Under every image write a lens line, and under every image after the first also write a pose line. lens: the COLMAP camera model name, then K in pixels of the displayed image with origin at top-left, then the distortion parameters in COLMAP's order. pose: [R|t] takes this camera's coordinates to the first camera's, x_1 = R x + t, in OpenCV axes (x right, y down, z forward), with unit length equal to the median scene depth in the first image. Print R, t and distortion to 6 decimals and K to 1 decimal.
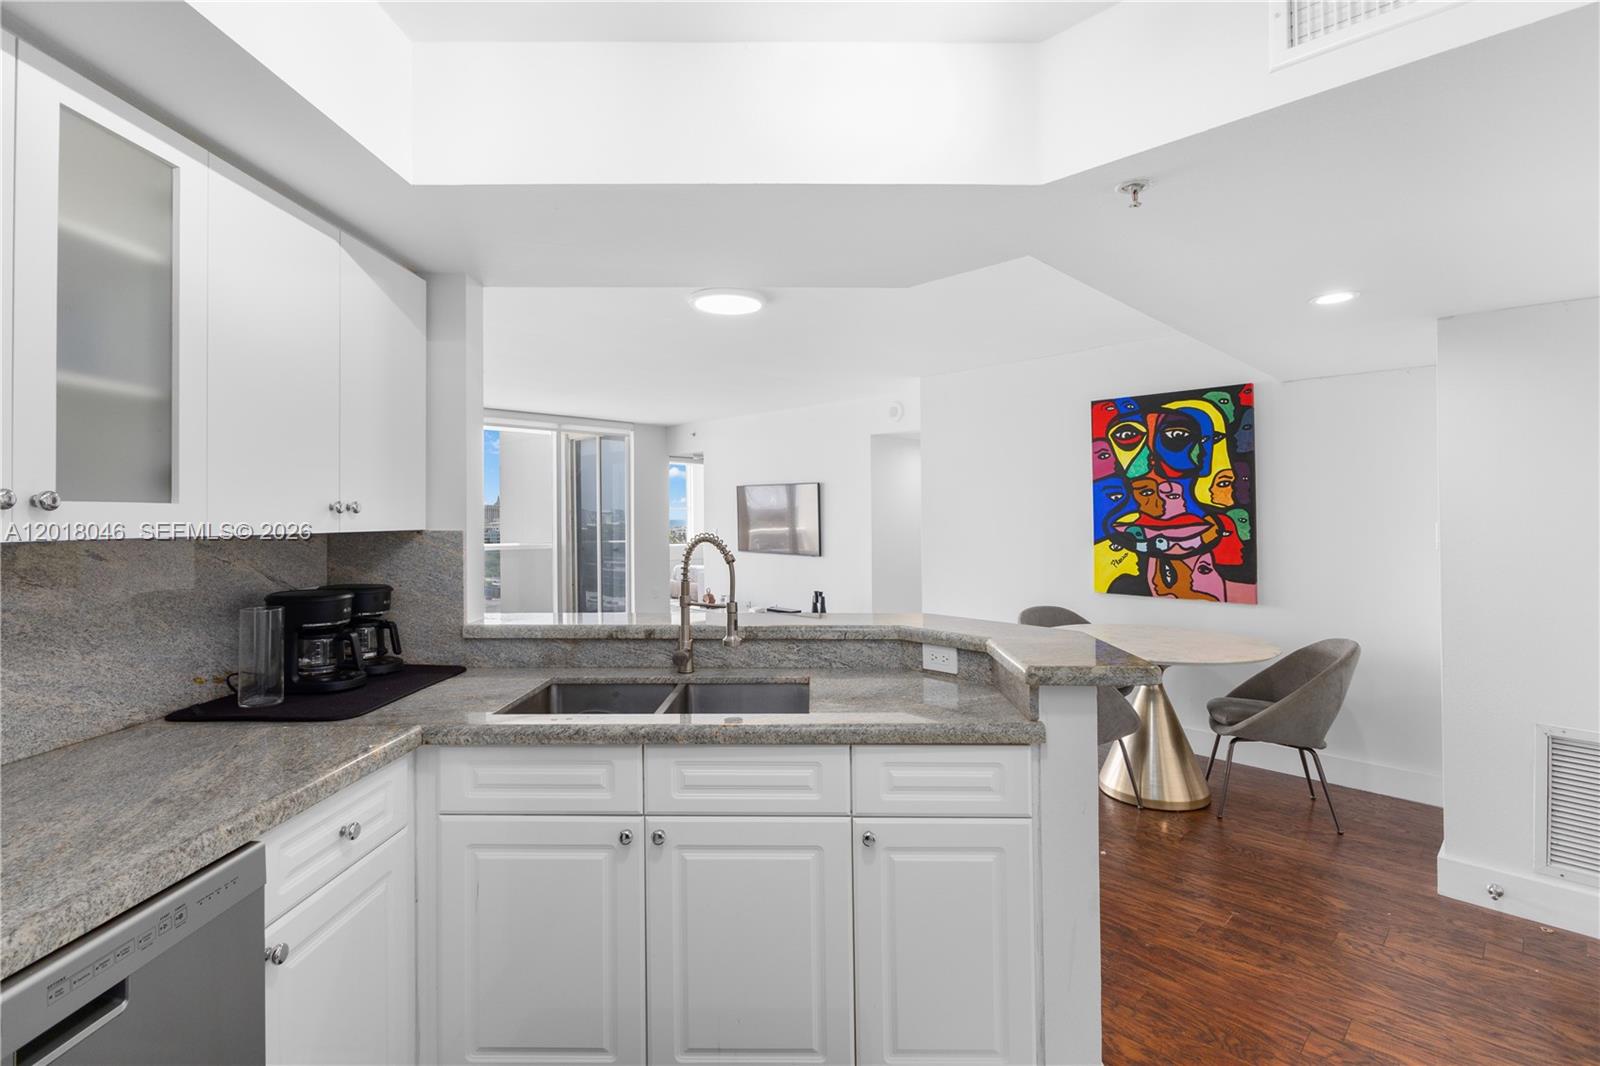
lens RADIAL K [[723.3, 0, 799.6], [0, 723.3, 509.2], [0, 0, 1]] dist [-0.000240, -0.000103]
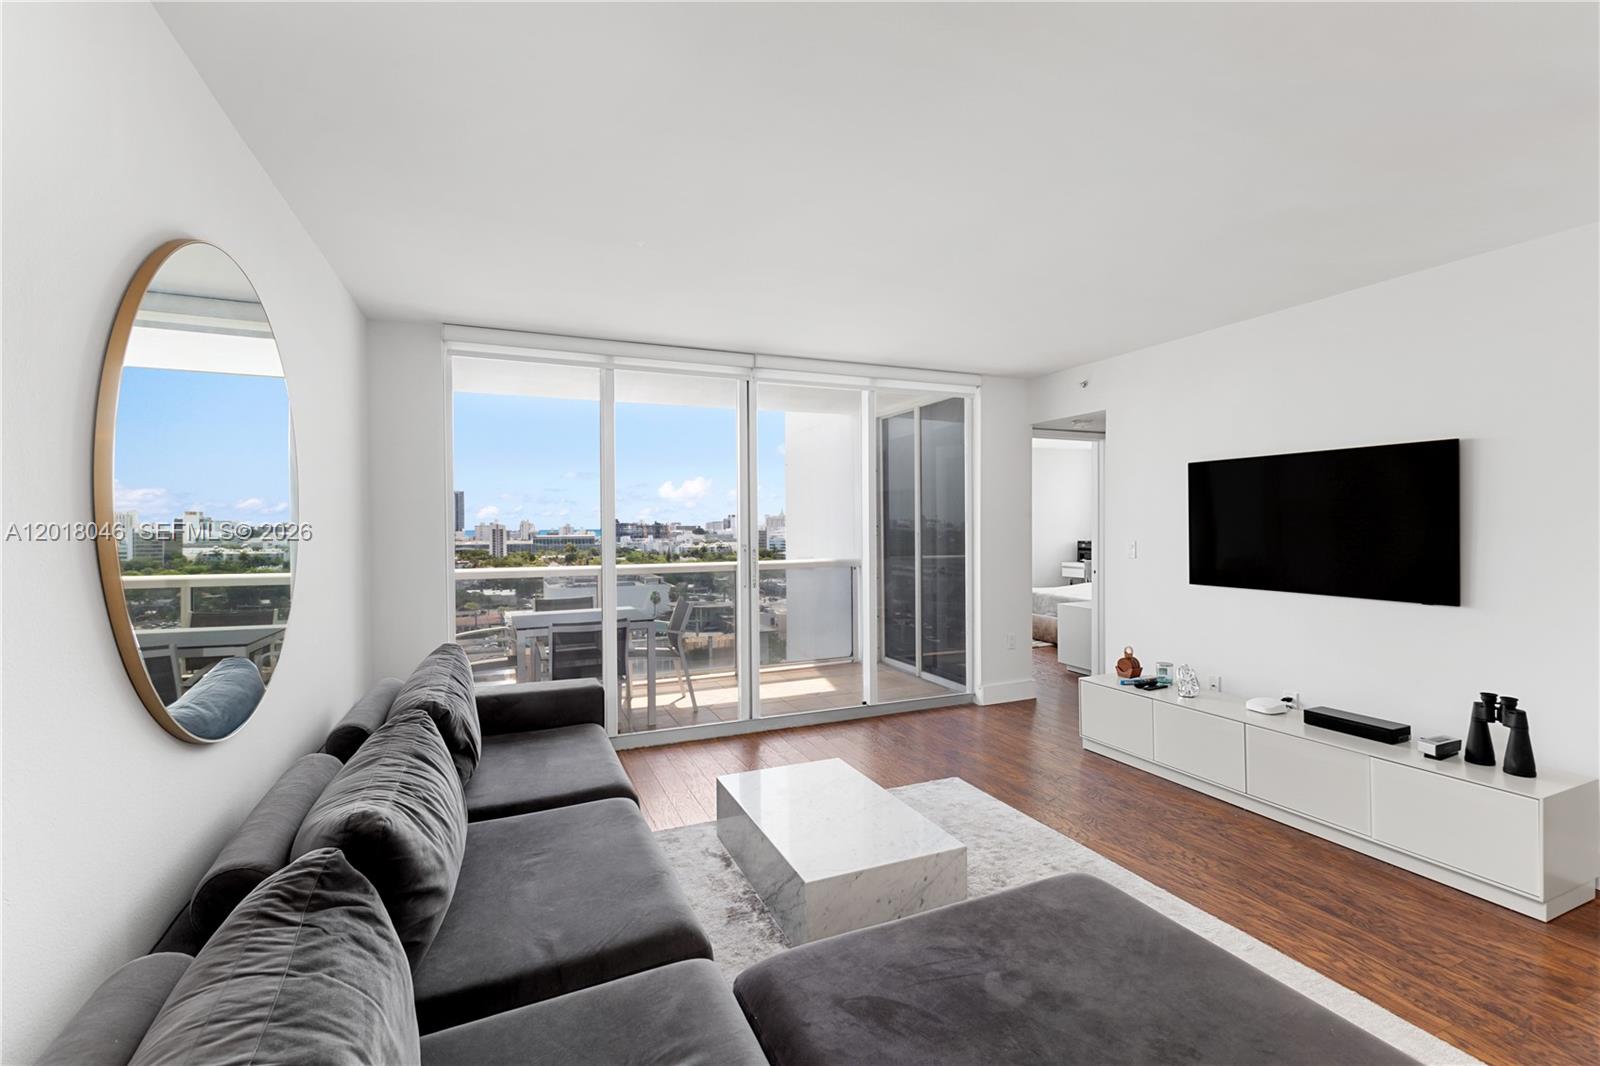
lens RADIAL K [[682.0, 0, 791.8], [0, 682.0, 527.7], [0, 0, 1]] dist [0.000136, -0.001003]
pose [[0.926725, -0.003421, -0.375725, -0.315179], [0.008019, 0.999911, 0.010674, 0.017039], [0.375655, -0.012904, 0.926670, 0.741769]]
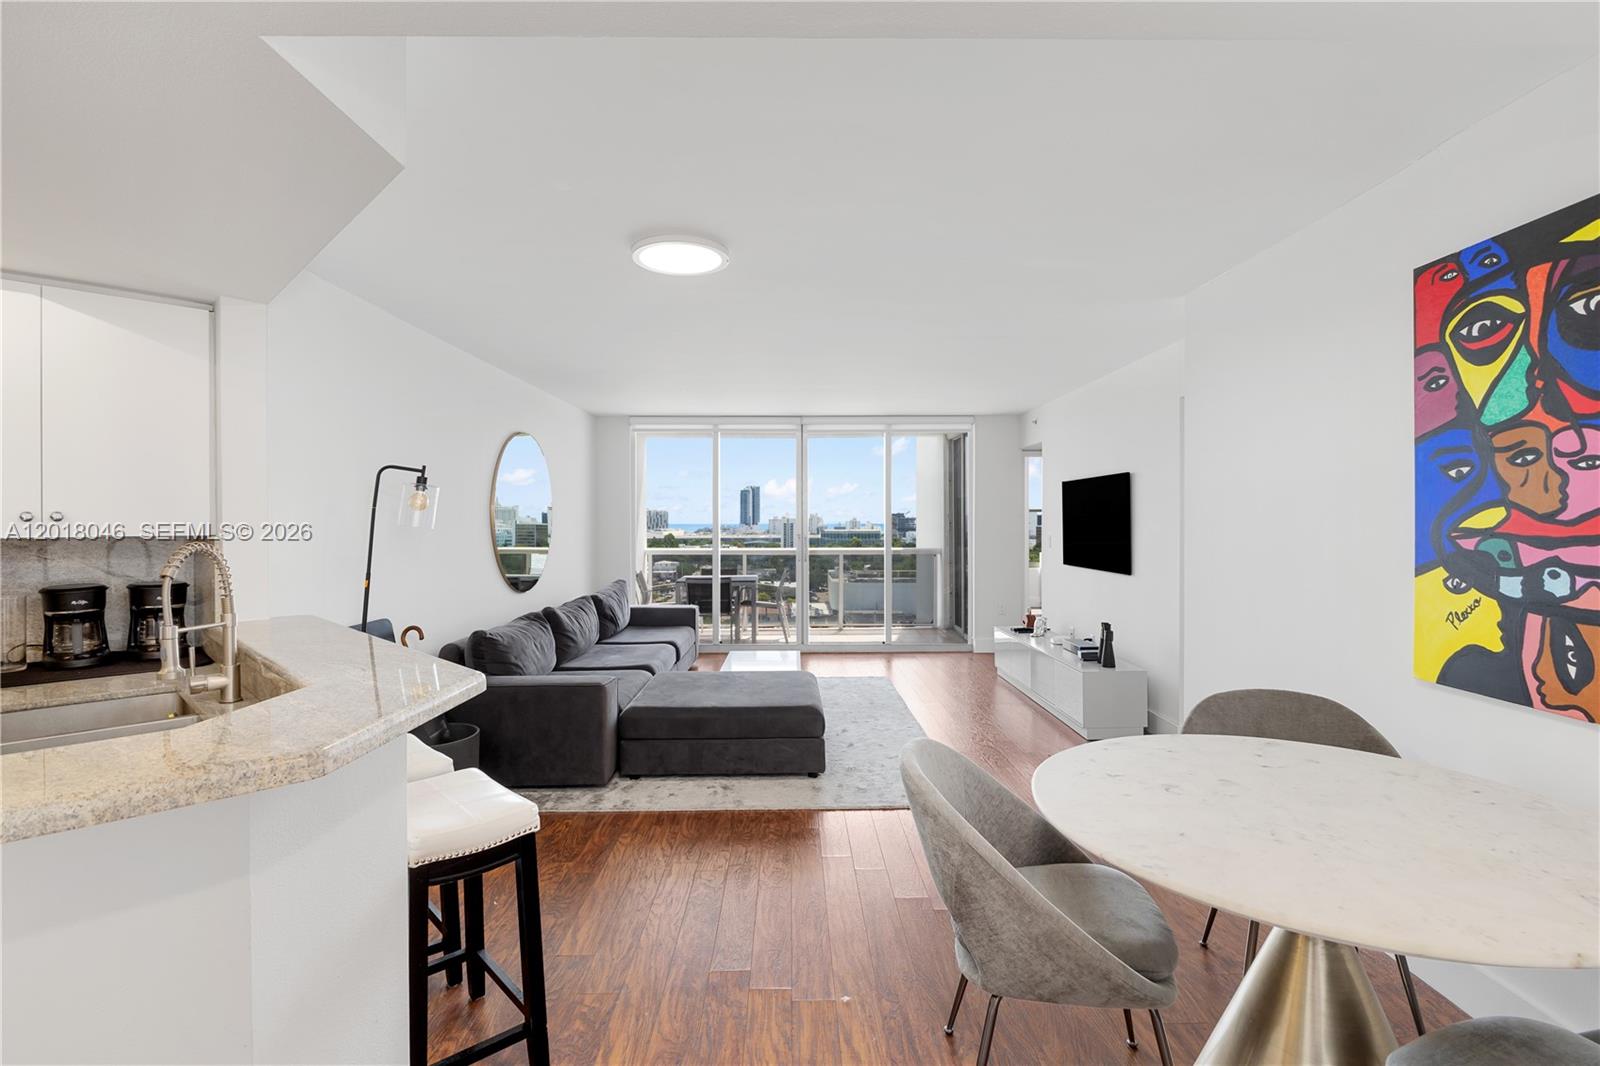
lens RADIAL K [[723.7, 0, 800.0], [0, 723.7, 533.0], [0, 0, 1]] dist [-0.012279, -0.000052]
pose [[0.713531, 0.010951, -0.700538, 0.476721], [0.006371, 0.999735, 0.022117, 0.008861], [0.700595, -0.020244, 0.713272, 0.415498]]
